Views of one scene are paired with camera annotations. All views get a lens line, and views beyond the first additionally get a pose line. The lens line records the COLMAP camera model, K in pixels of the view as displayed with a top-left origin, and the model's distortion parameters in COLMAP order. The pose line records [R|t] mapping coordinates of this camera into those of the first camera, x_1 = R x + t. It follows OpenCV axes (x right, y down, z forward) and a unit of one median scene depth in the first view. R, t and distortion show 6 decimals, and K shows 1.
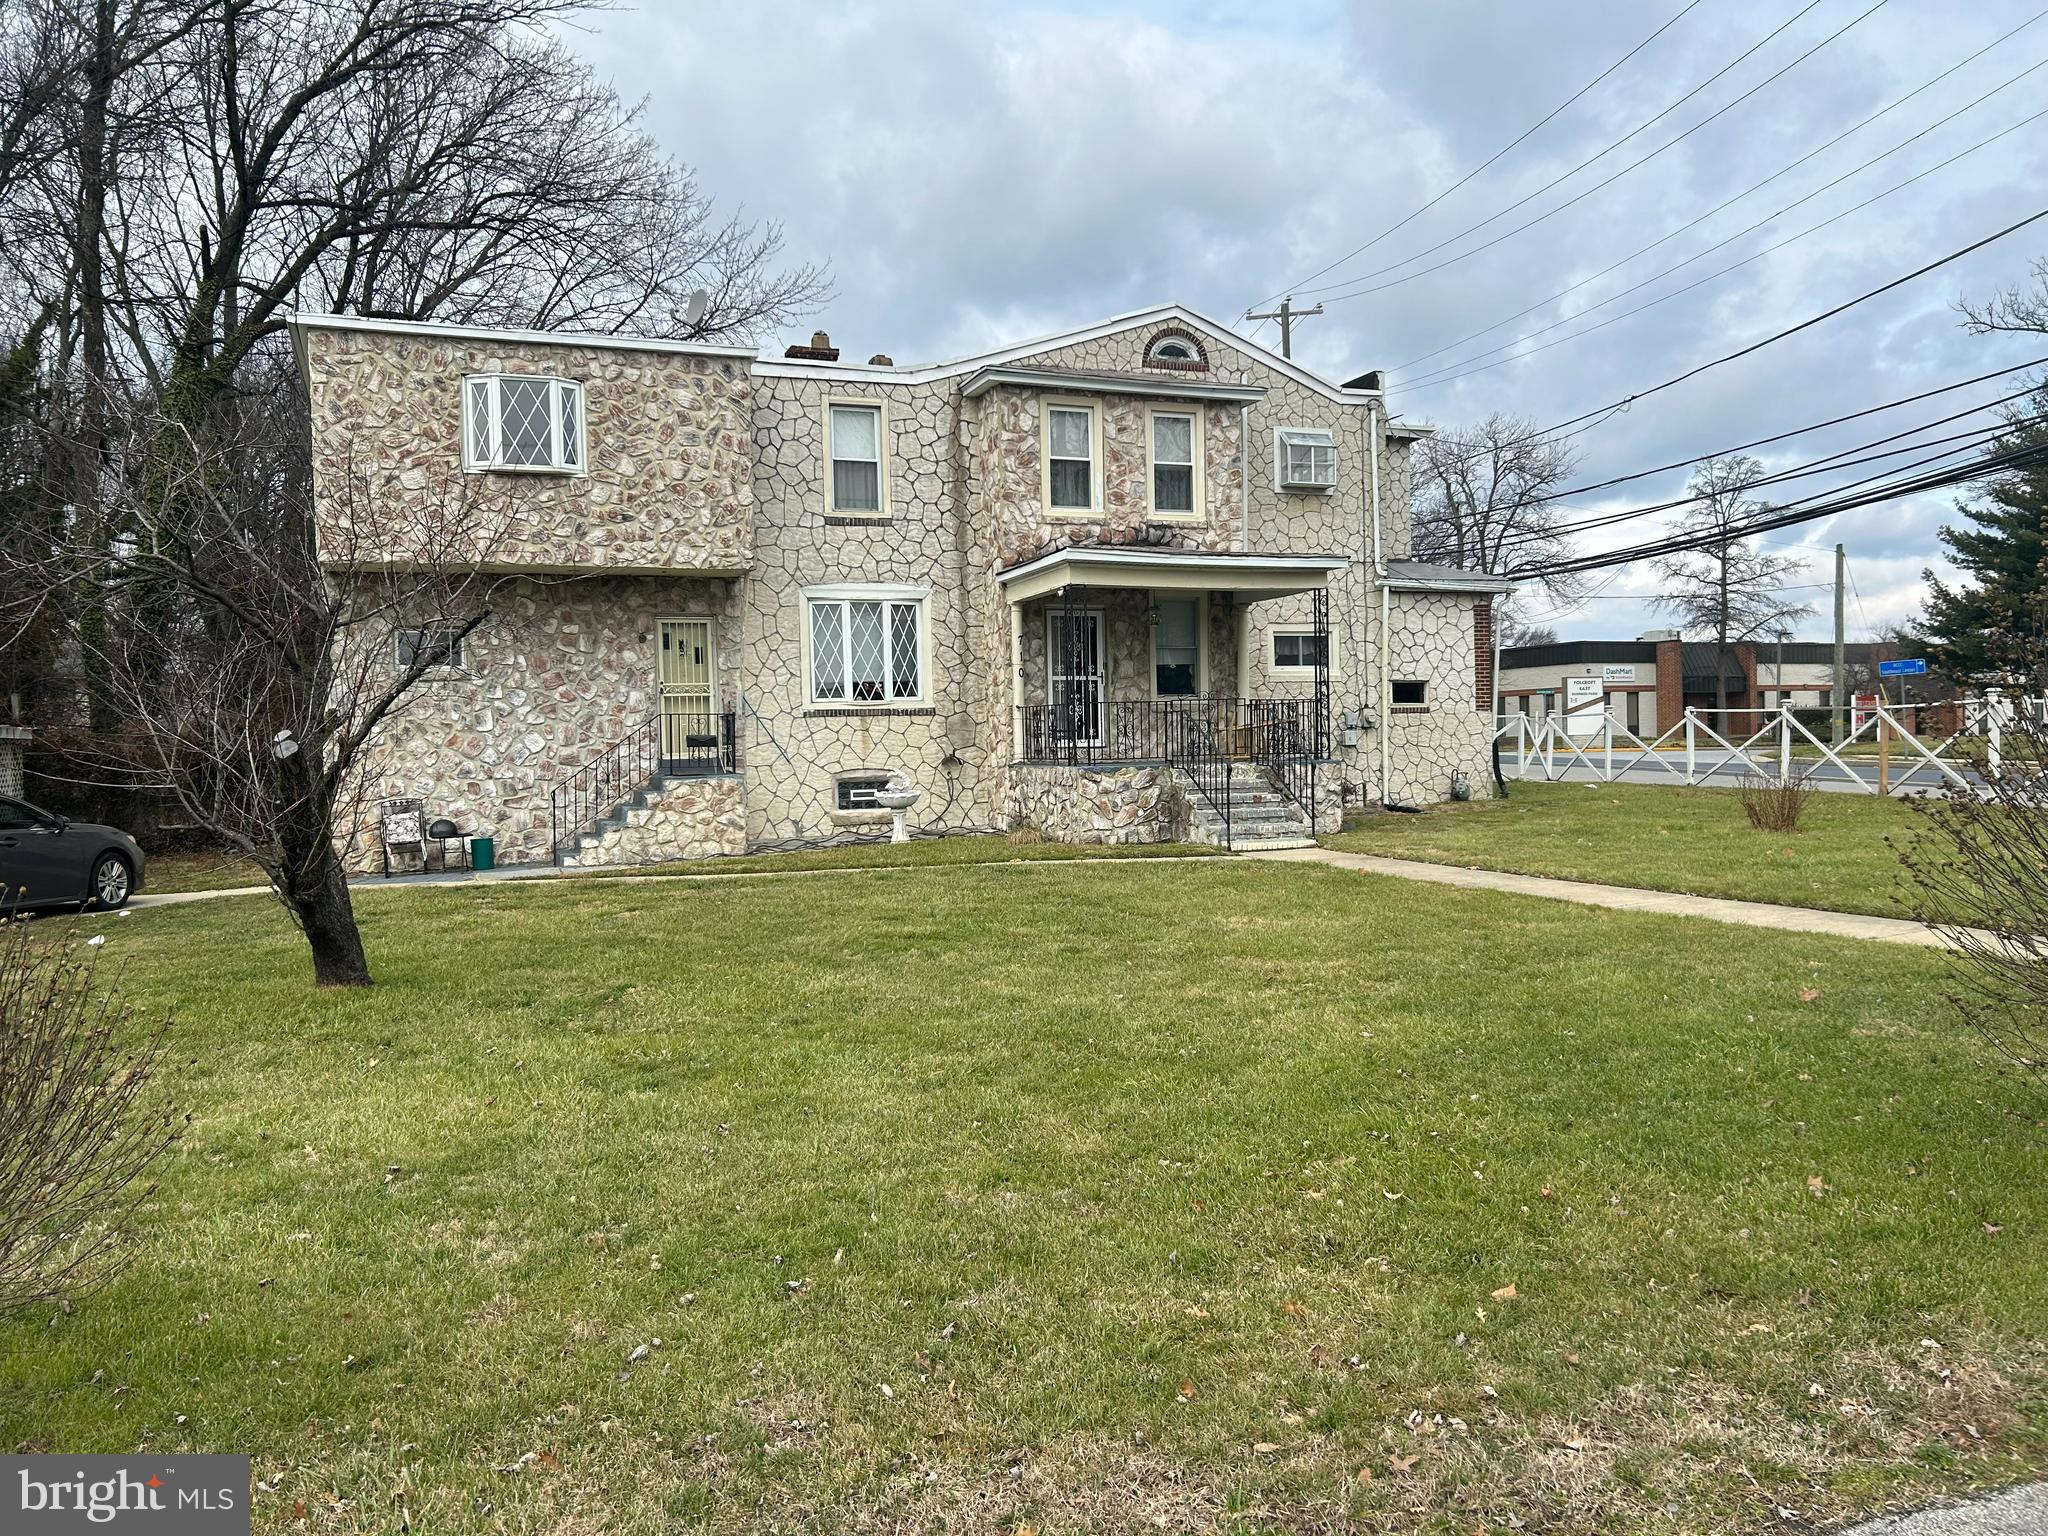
lens RADIAL K [[1544.1, 0, 1030.3], [0, 1544.1, 762.3], [0, 0, 1]] dist [0.115240, -0.267602]
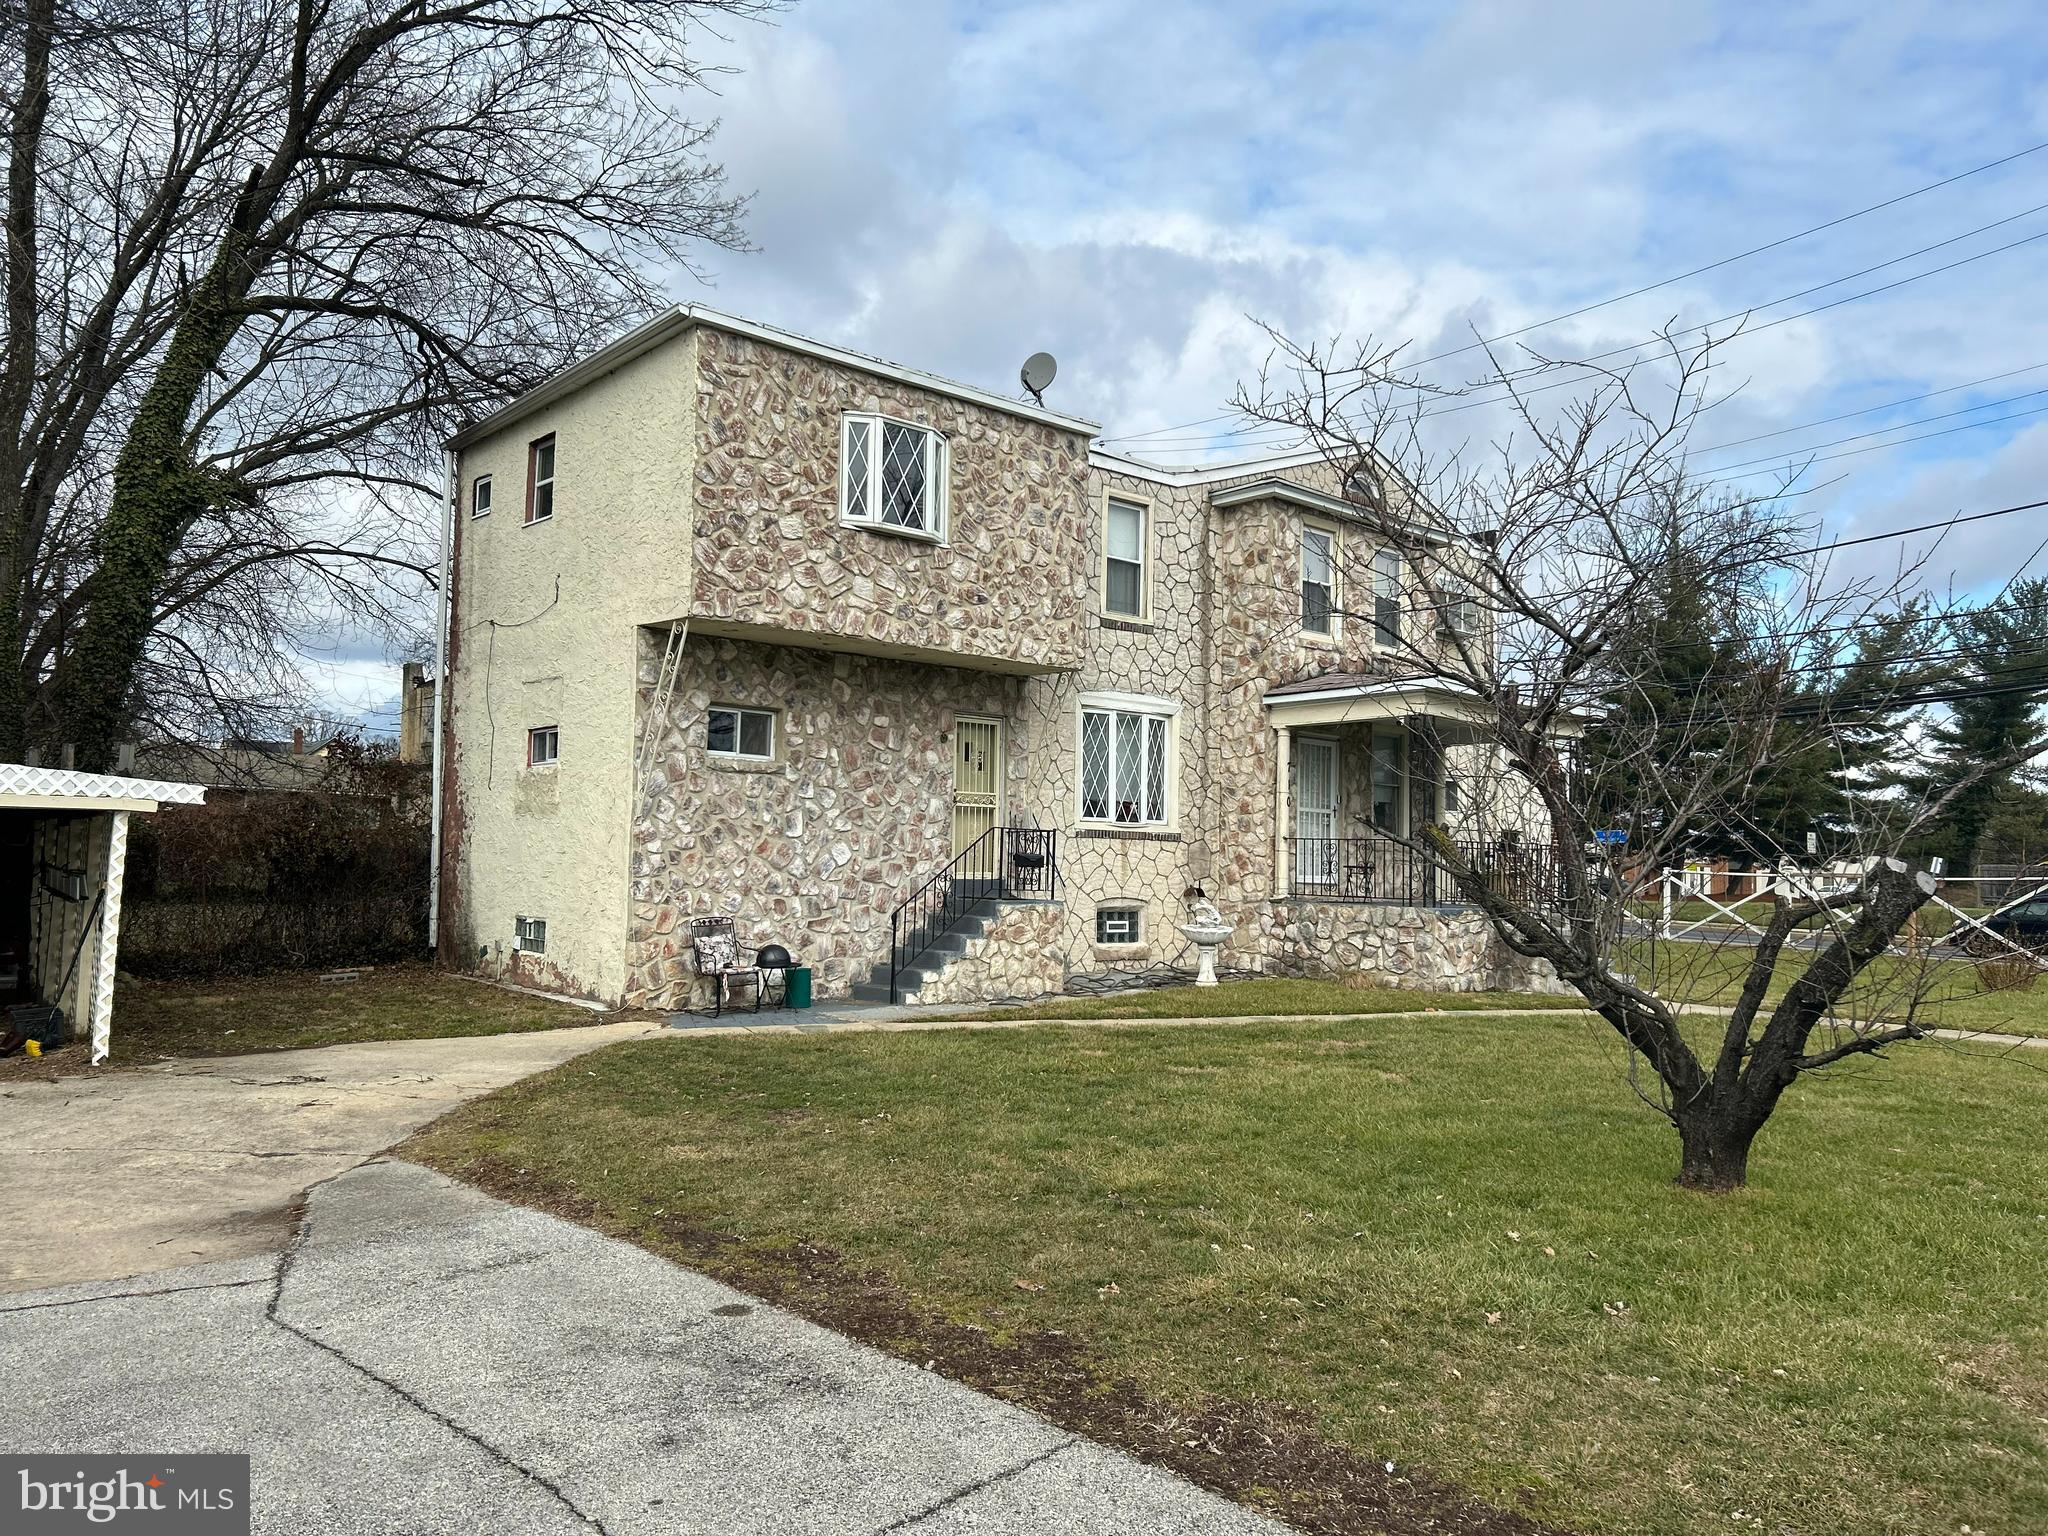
lens RADIAL K [[1524.8, 0, 1024.9], [0, 1524.8, 779.7], [0, 0, 1]] dist [0.176510, -0.058347]
pose [[0.936022, 0.063870, 0.346097, -0.510850], [-0.039398, 0.996229, -0.077296, 0.007465], [-0.349729, 0.058715, 0.935009, 0.197032]]
